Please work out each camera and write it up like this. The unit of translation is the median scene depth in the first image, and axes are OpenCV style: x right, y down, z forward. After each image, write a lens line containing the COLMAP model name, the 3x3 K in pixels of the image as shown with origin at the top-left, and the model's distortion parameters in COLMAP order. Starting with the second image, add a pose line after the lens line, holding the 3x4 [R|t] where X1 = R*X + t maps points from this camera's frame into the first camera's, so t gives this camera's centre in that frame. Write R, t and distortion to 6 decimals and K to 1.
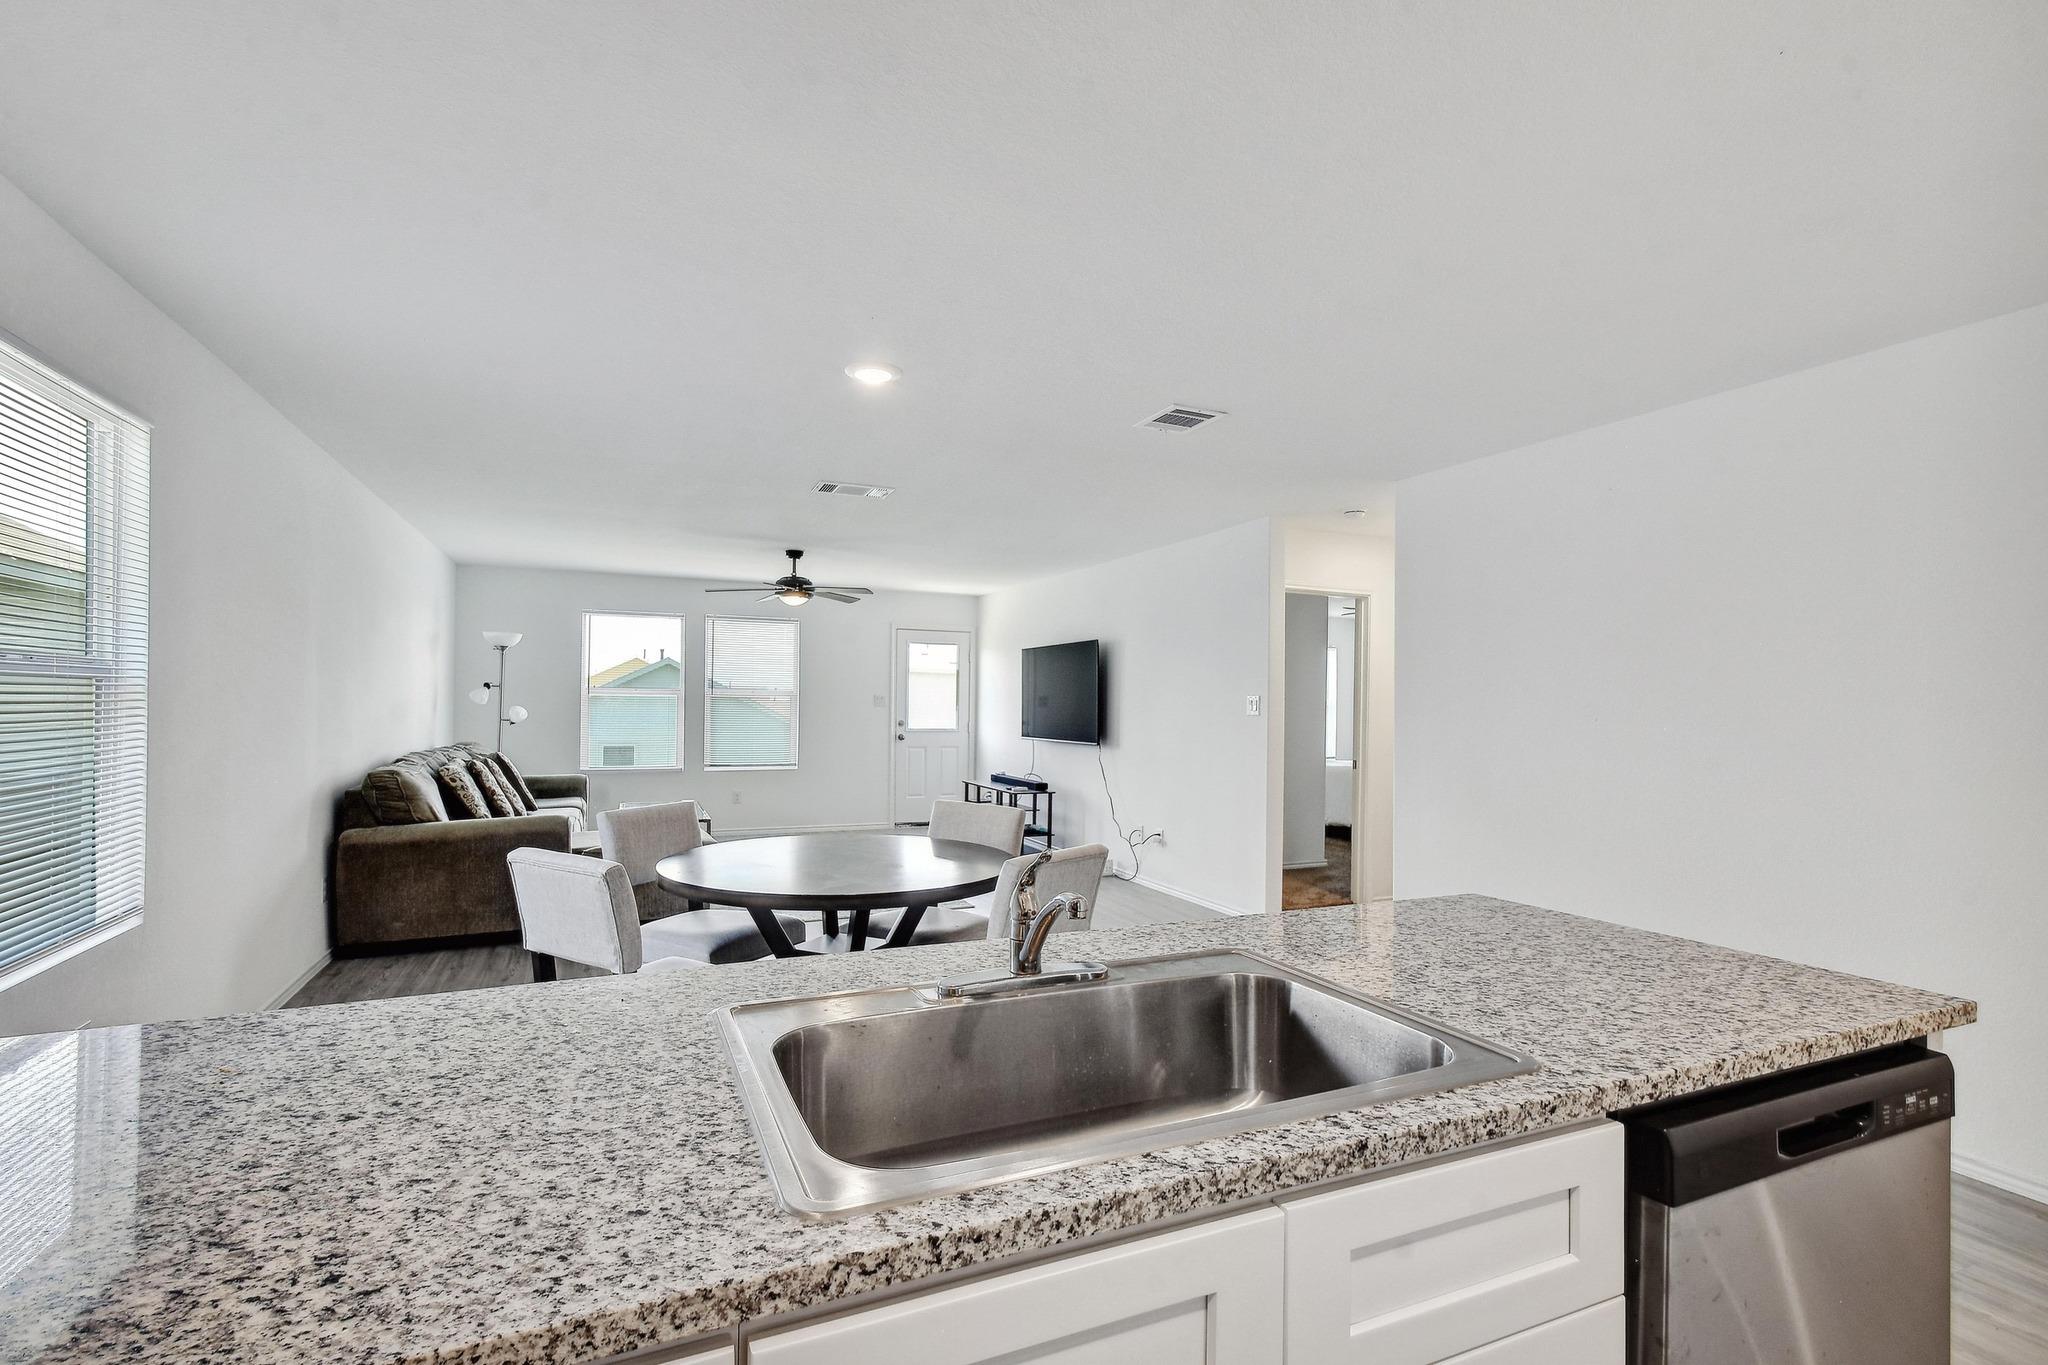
lens RADIAL K [[920.1, 0, 1005.6], [0, 920.1, 702.3], [0, 0, 1]] dist [0.001998, -0.000079]
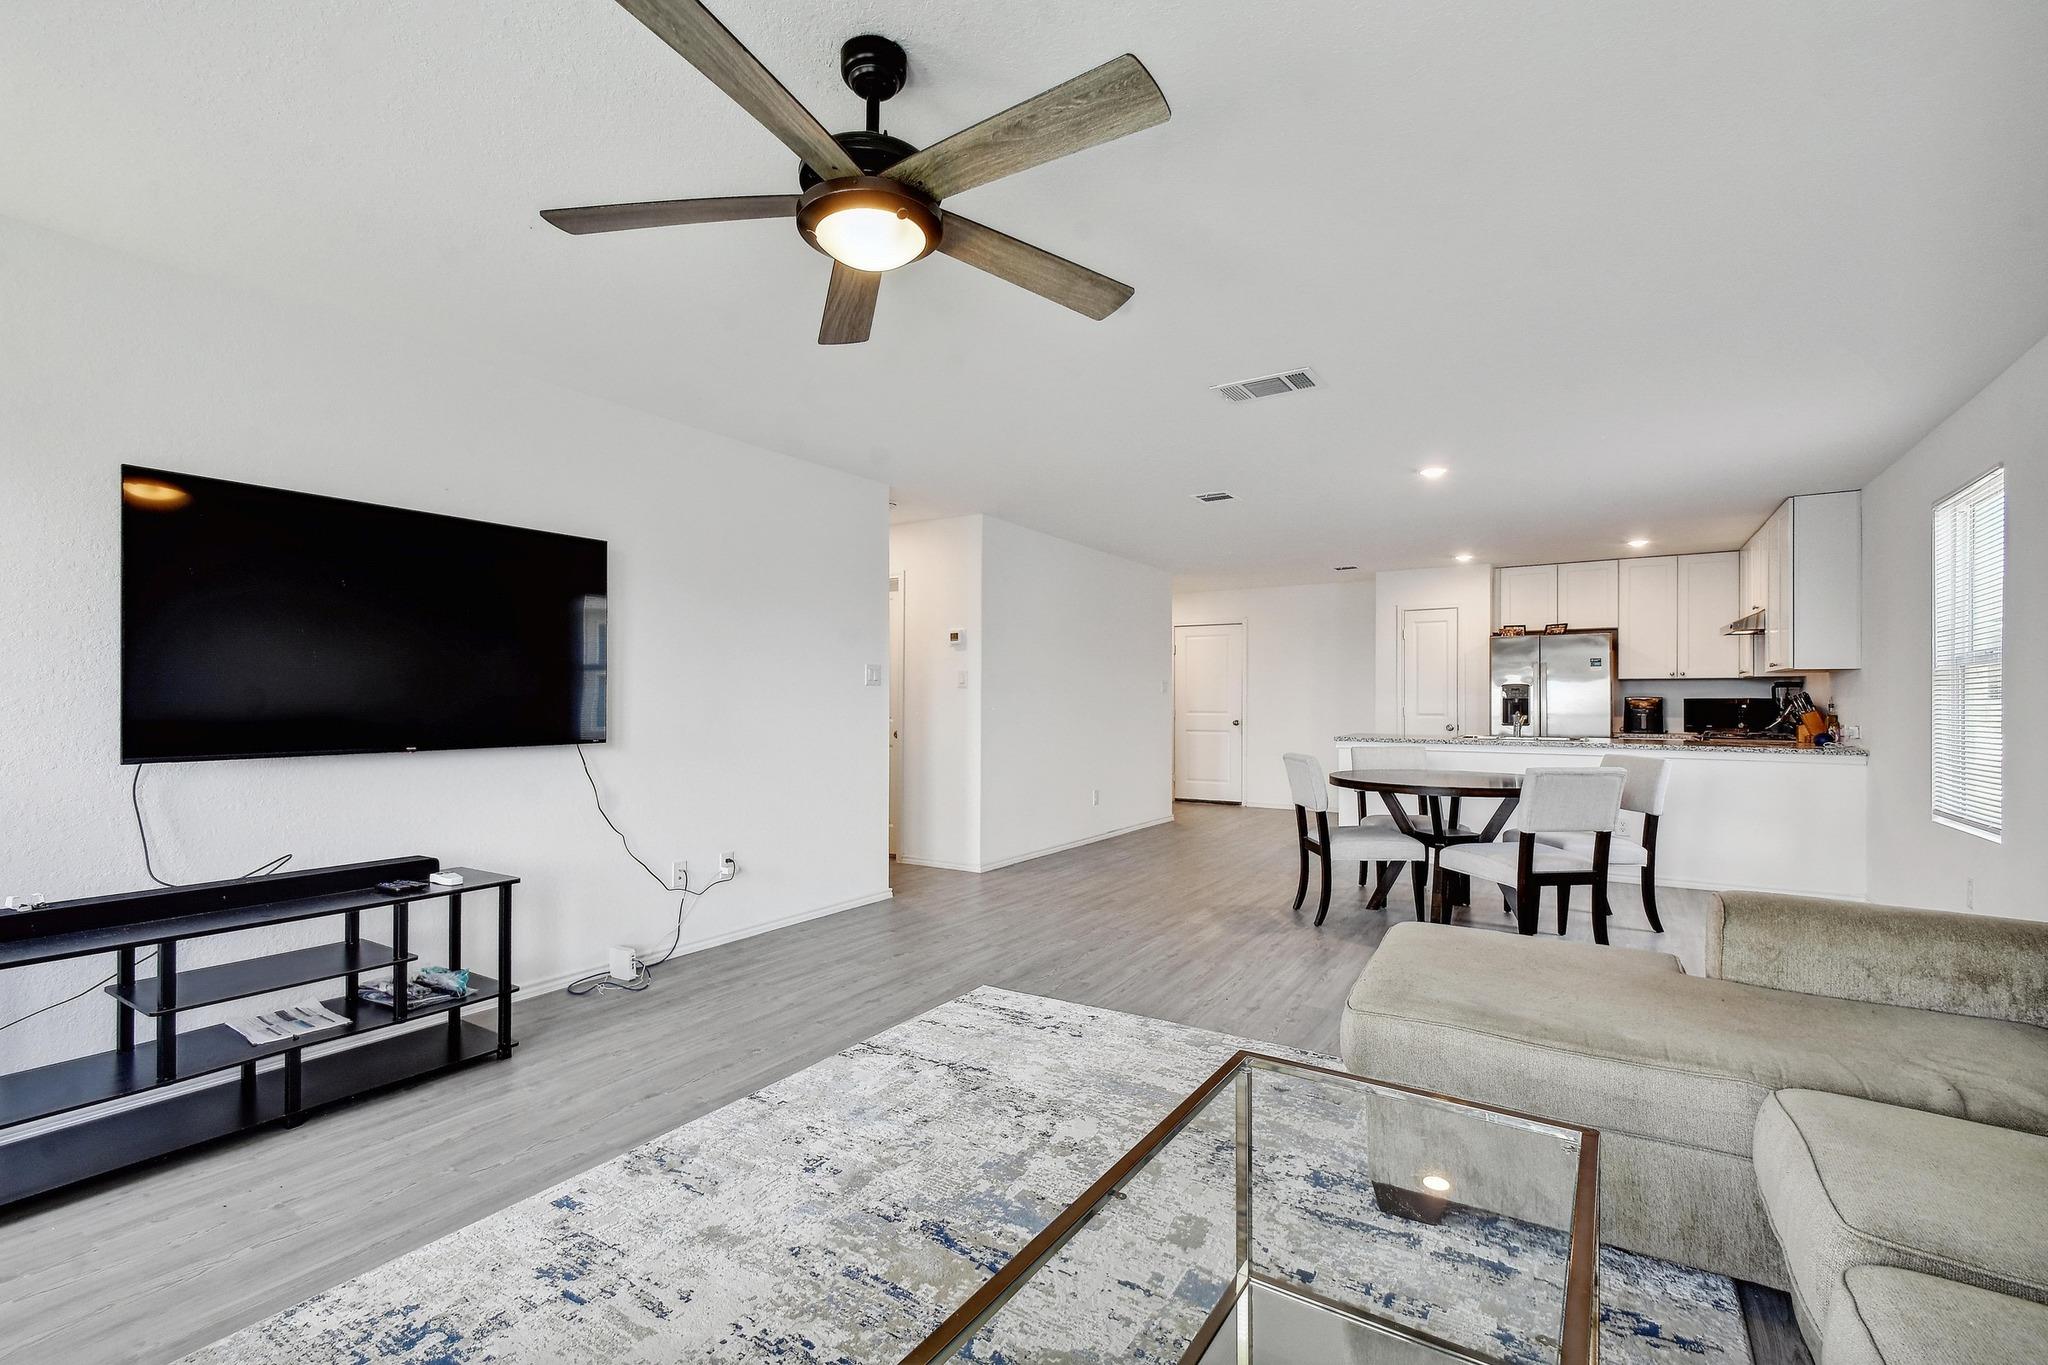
lens RADIAL K [[901.4, 0, 1019.8], [0, 901.4, 699.9], [0, 0, 1]] dist [0.002226, 0.000241]
pose [[-0.562437, -0.013824, 0.826725, -0.454312], [-0.011639, 0.999894, 0.008801, 0.014317], [-0.826758, -0.004672, -0.562538, 1.080441]]
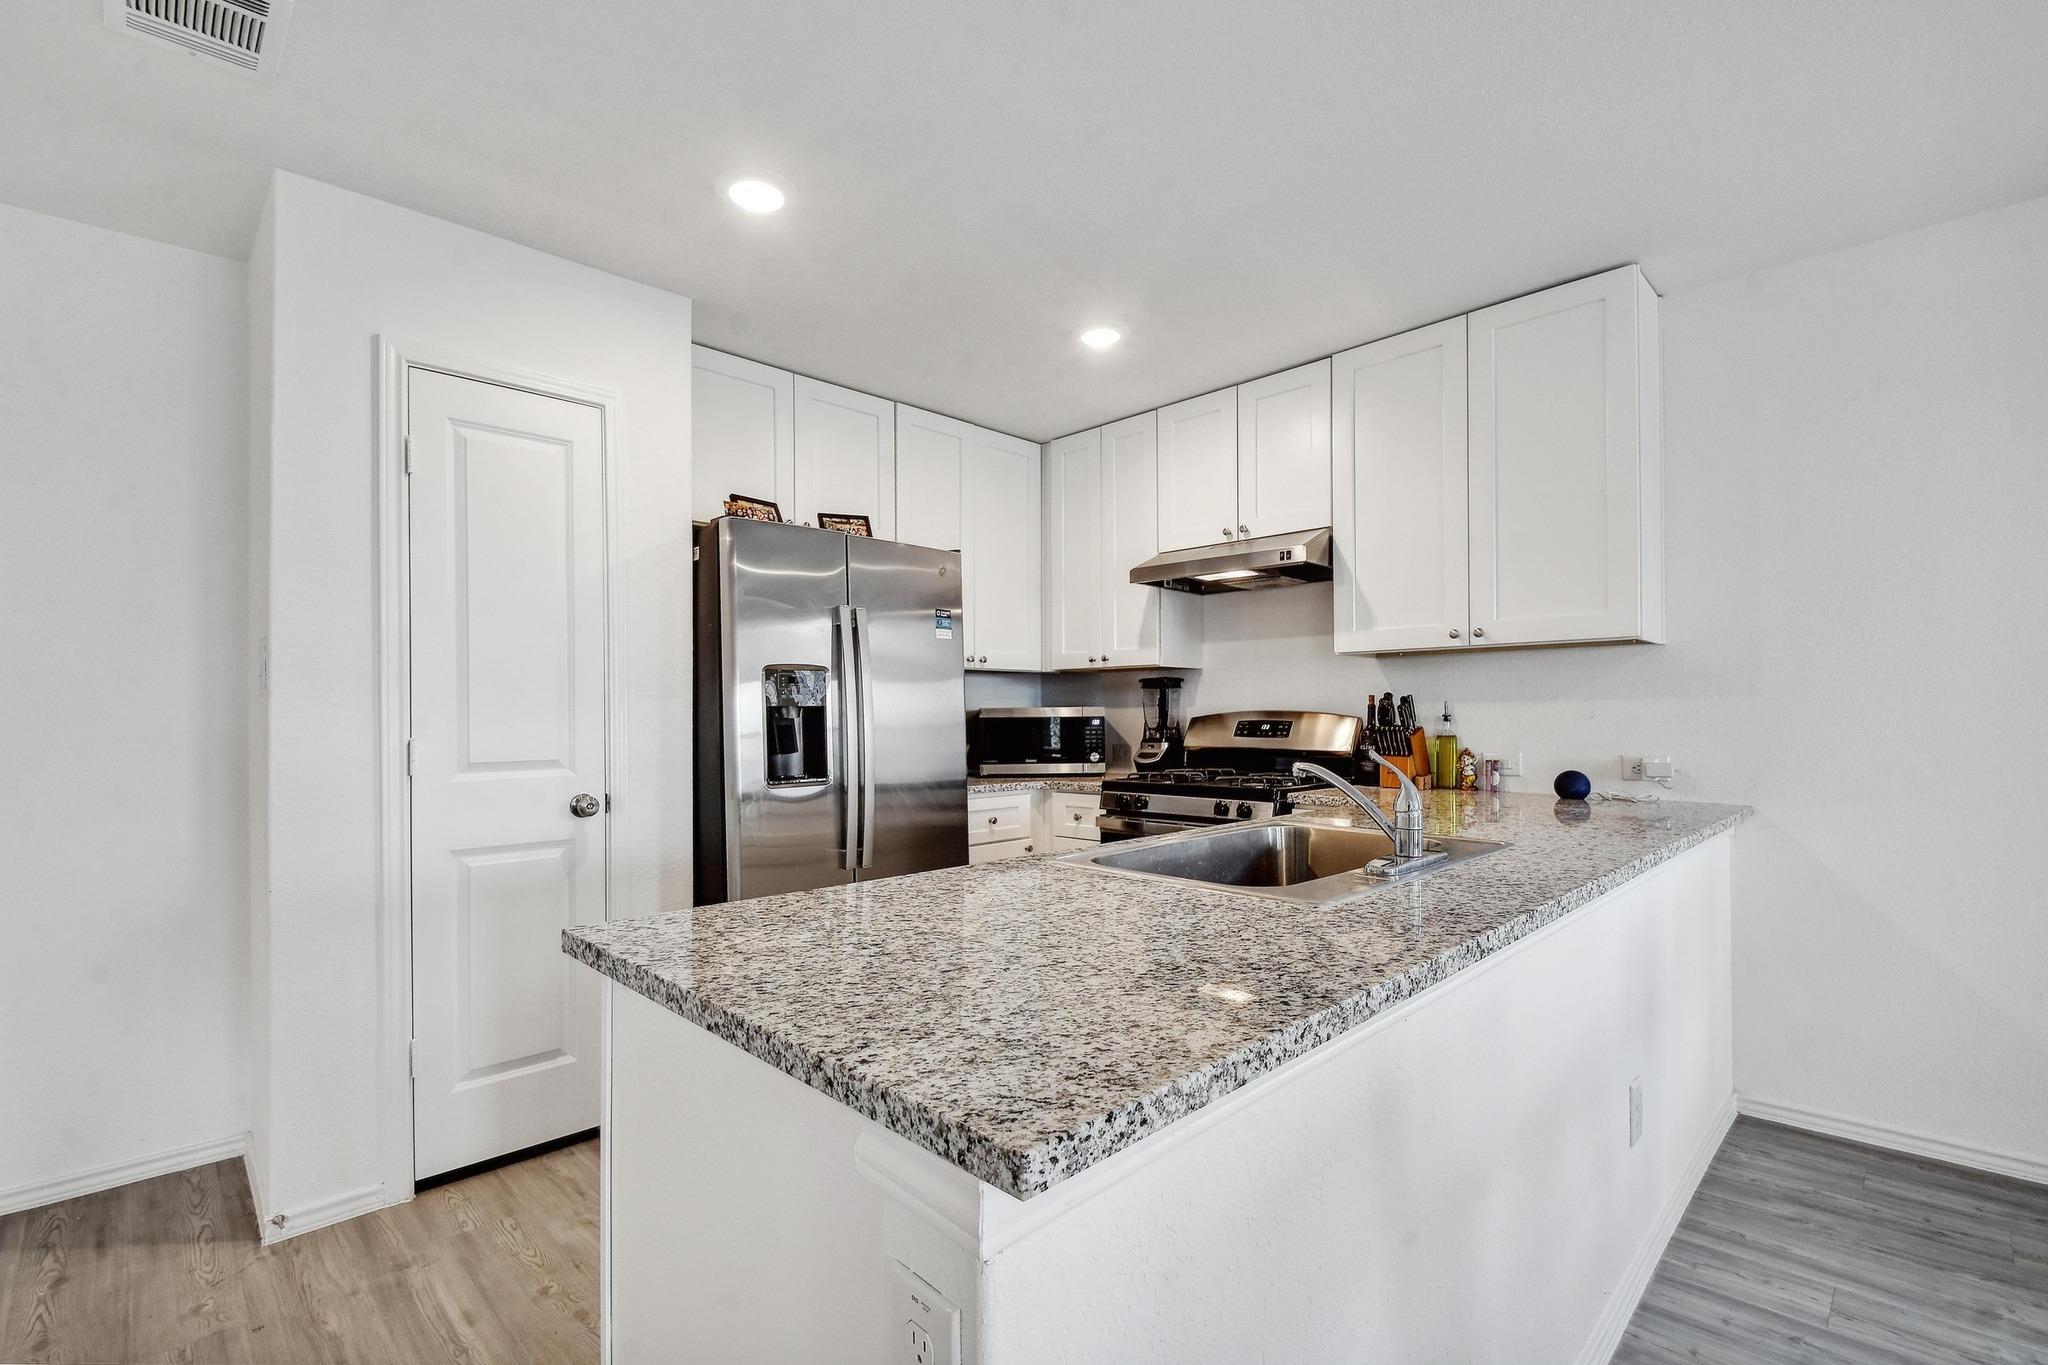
lens RADIAL K [[912.7, 0, 1021.6], [0, 912.7, 714.8], [0, 0, 1]] dist [-0.001028, -0.000641]
pose [[-0.930603, -0.006950, -0.365965, 0.168628], [-0.004368, 0.999959, -0.007882, 0.021274], [0.366005, -0.005736, -0.930595, 0.347221]]
